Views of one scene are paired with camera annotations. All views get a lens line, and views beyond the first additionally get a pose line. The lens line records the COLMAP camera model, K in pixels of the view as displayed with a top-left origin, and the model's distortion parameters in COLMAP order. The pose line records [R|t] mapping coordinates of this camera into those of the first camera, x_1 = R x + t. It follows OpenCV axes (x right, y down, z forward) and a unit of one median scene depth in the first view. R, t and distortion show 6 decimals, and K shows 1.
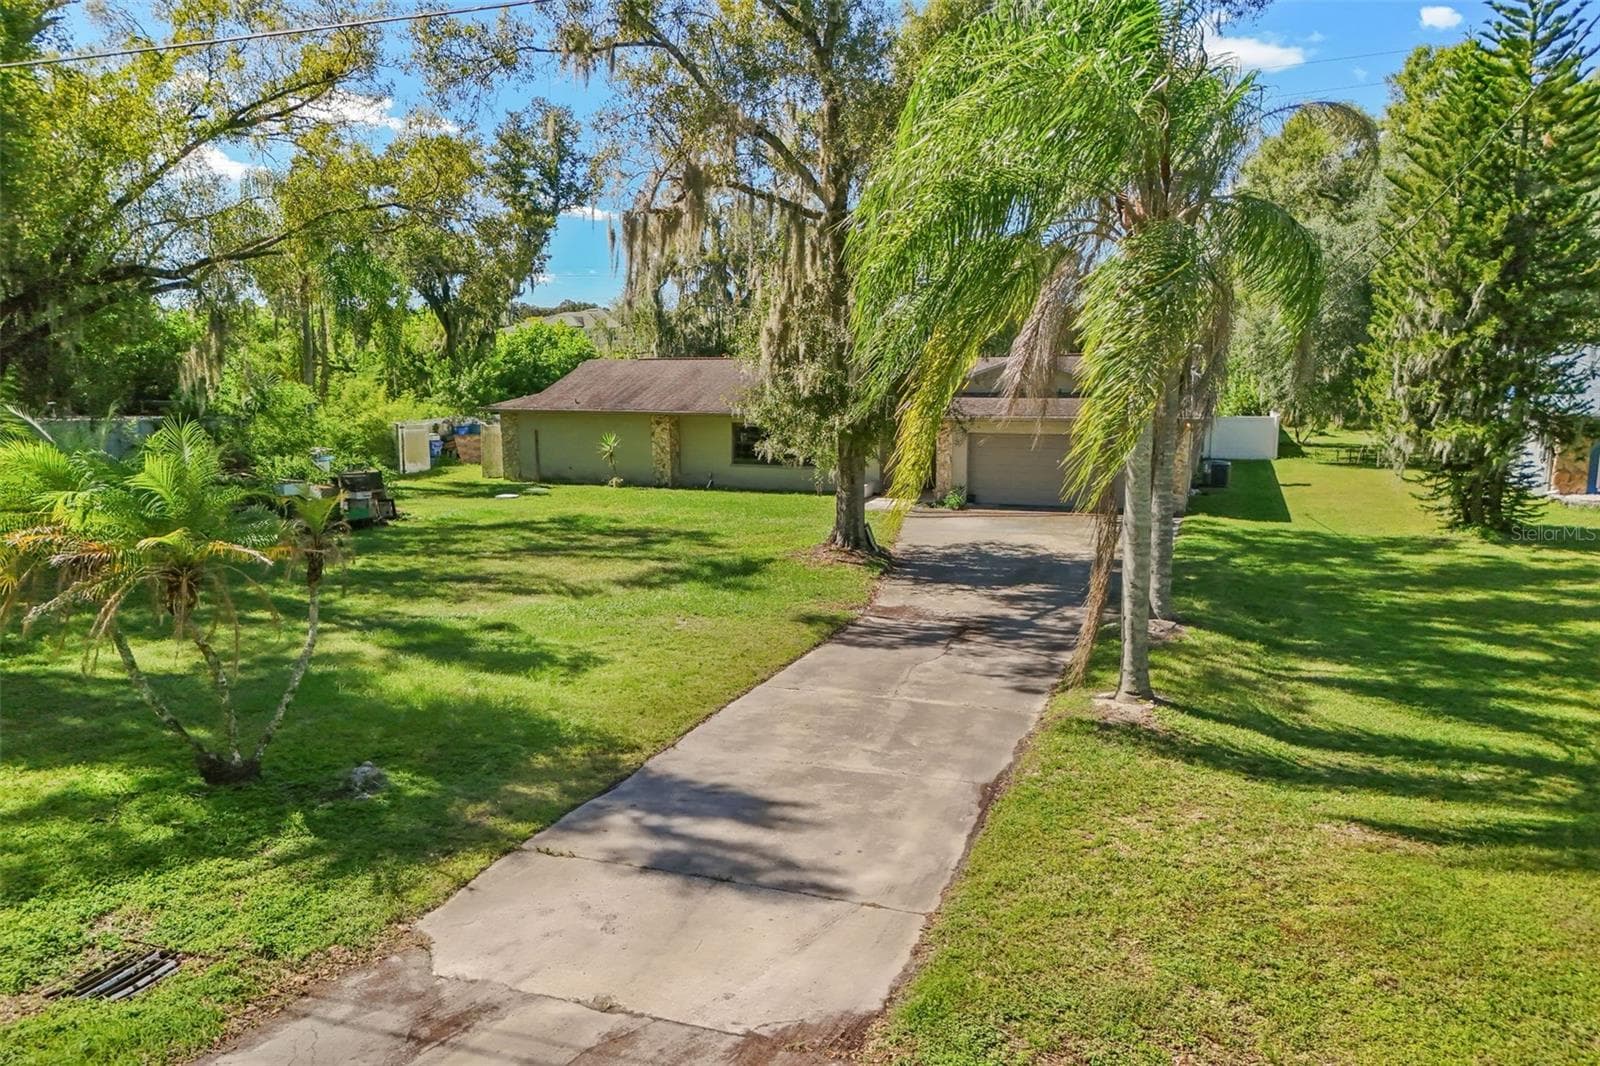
lens RADIAL K [[1152.9, 0, 815.0], [0, 1152.9, 566.8], [0, 0, 1]] dist [0.068097, -0.081462]
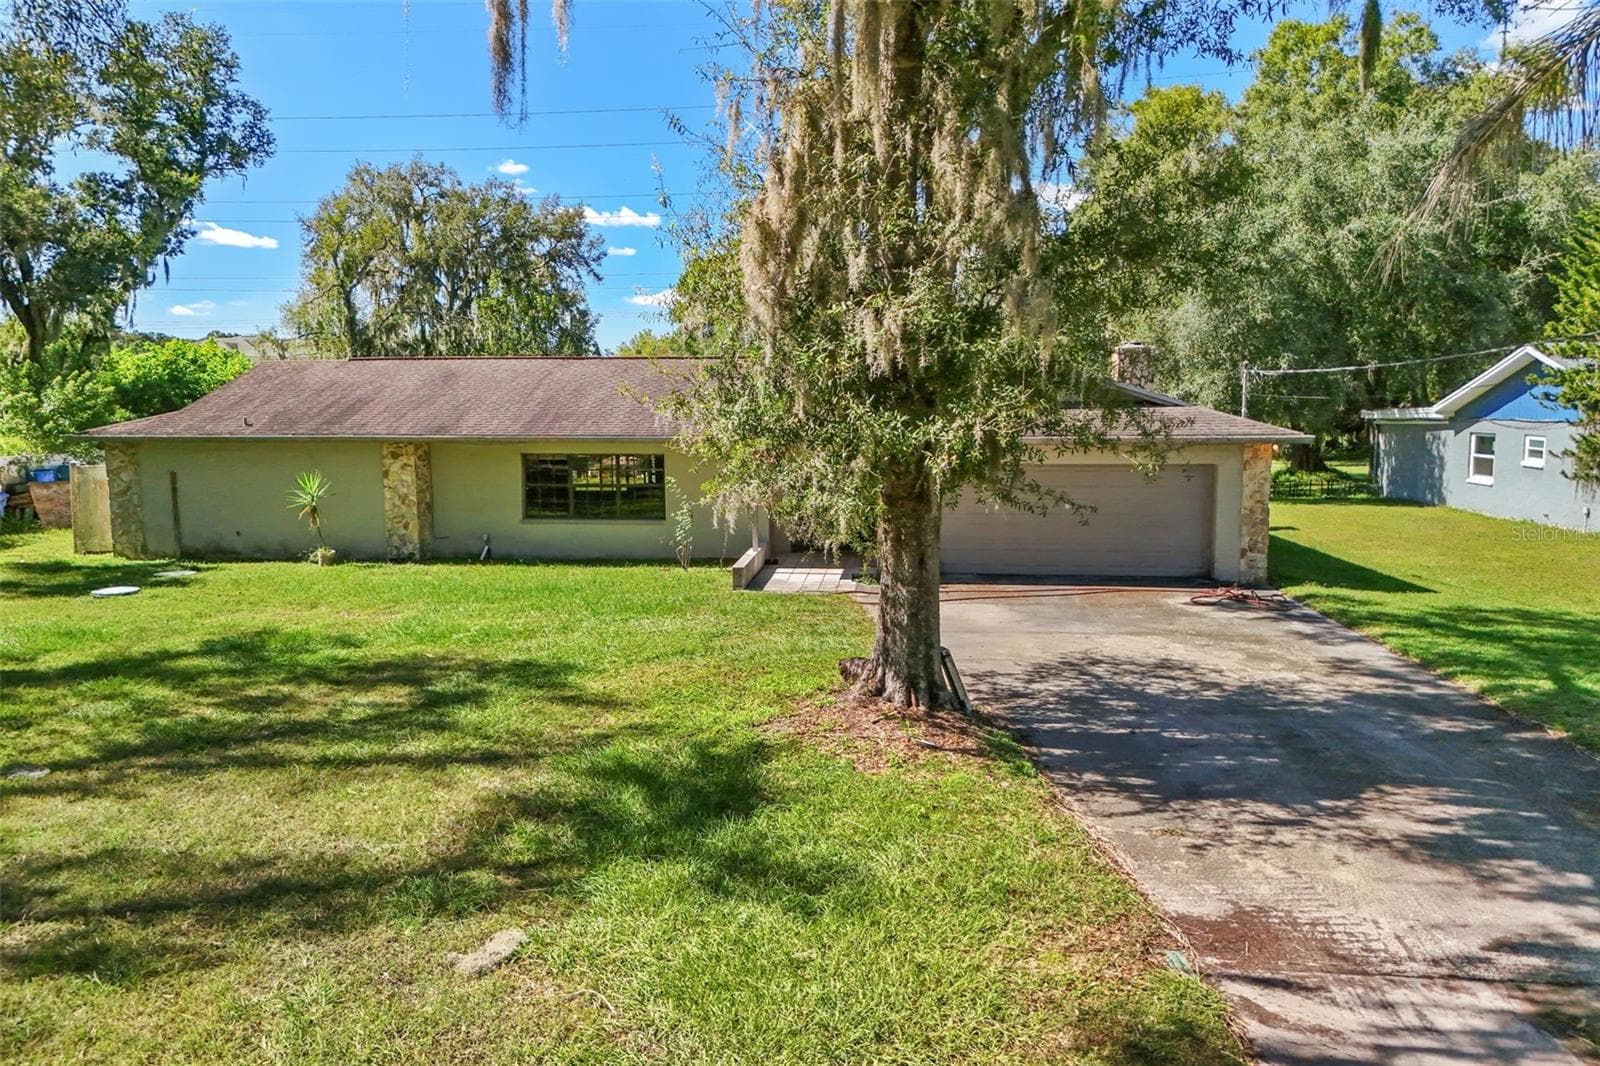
lens RADIAL K [[1167.4, 0, 800.0], [0, 1167.4, 533.0], [0, 0, 1]] dist [0.079072, -0.084454]
pose [[0.969272, -0.029553, 0.244209, -0.083685], [0.044789, 0.997365, -0.057072, -0.039891], [-0.241878, 0.066256, 0.968042, 0.356963]]
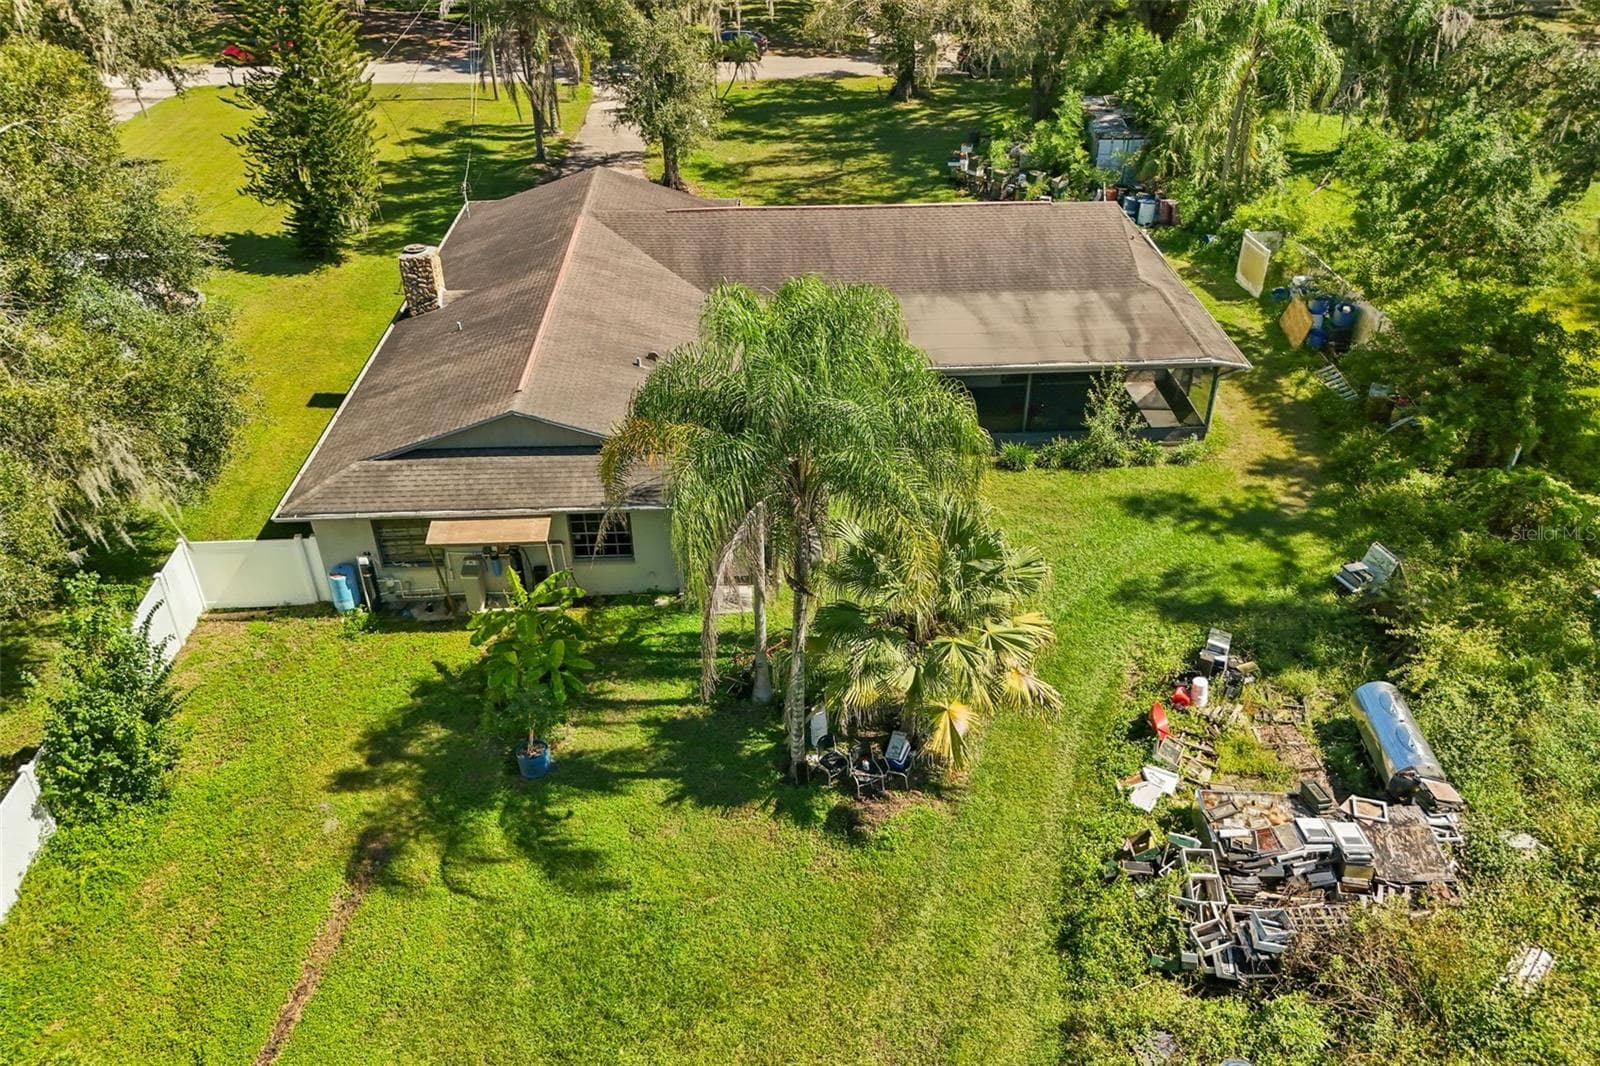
lens RADIAL K [[1167.4, 0, 800.0], [0, 1167.4, 533.0], [0, 0, 1]] dist [0.079072, -0.084454]
pose [[-0.931111, 0.209468, -0.298590, 0.384626], [-0.053203, 0.731888, 0.679345, -0.669233], [0.360835, 0.648431, -0.670324, 1.918963]]
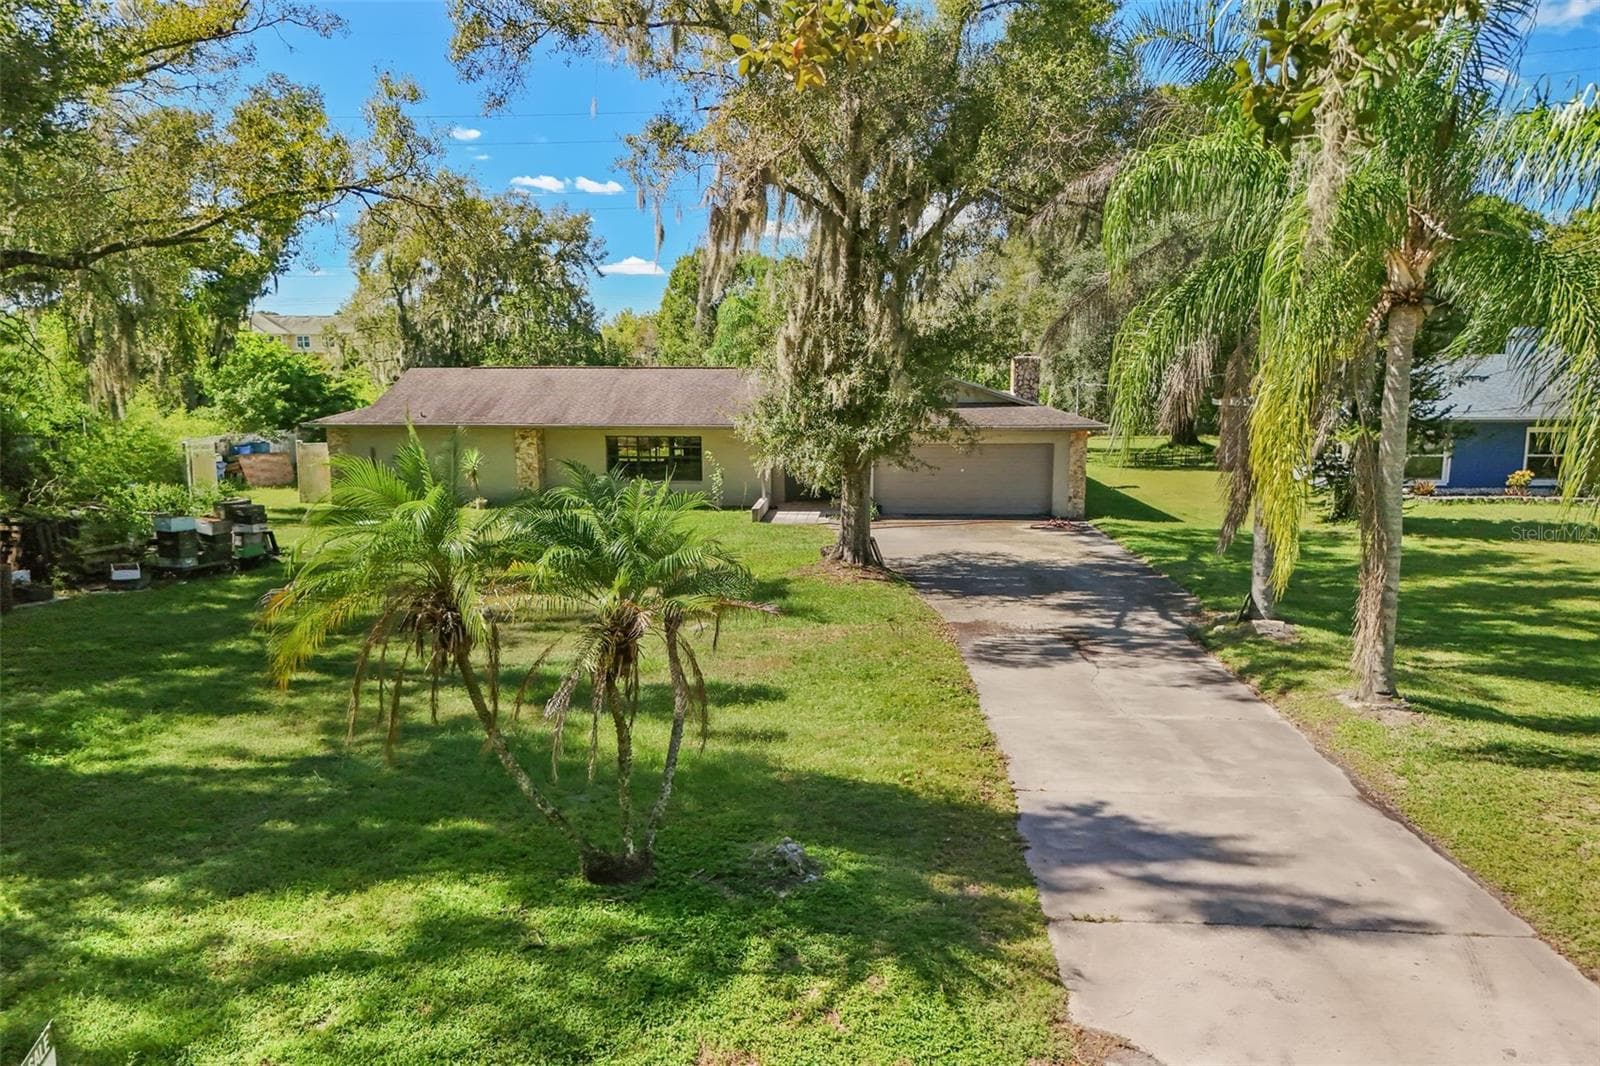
lens RADIAL K [[1155.6, 0, 798.2], [0, 1155.6, 581.9], [0, 0, 1]] dist [0.073028, -0.083951]
pose [[0.963041, -0.049296, 0.264805, -0.179172], [0.048218, 0.998781, 0.010573, -0.009110], [-0.265004, 0.002586, 0.964244, 0.050817]]
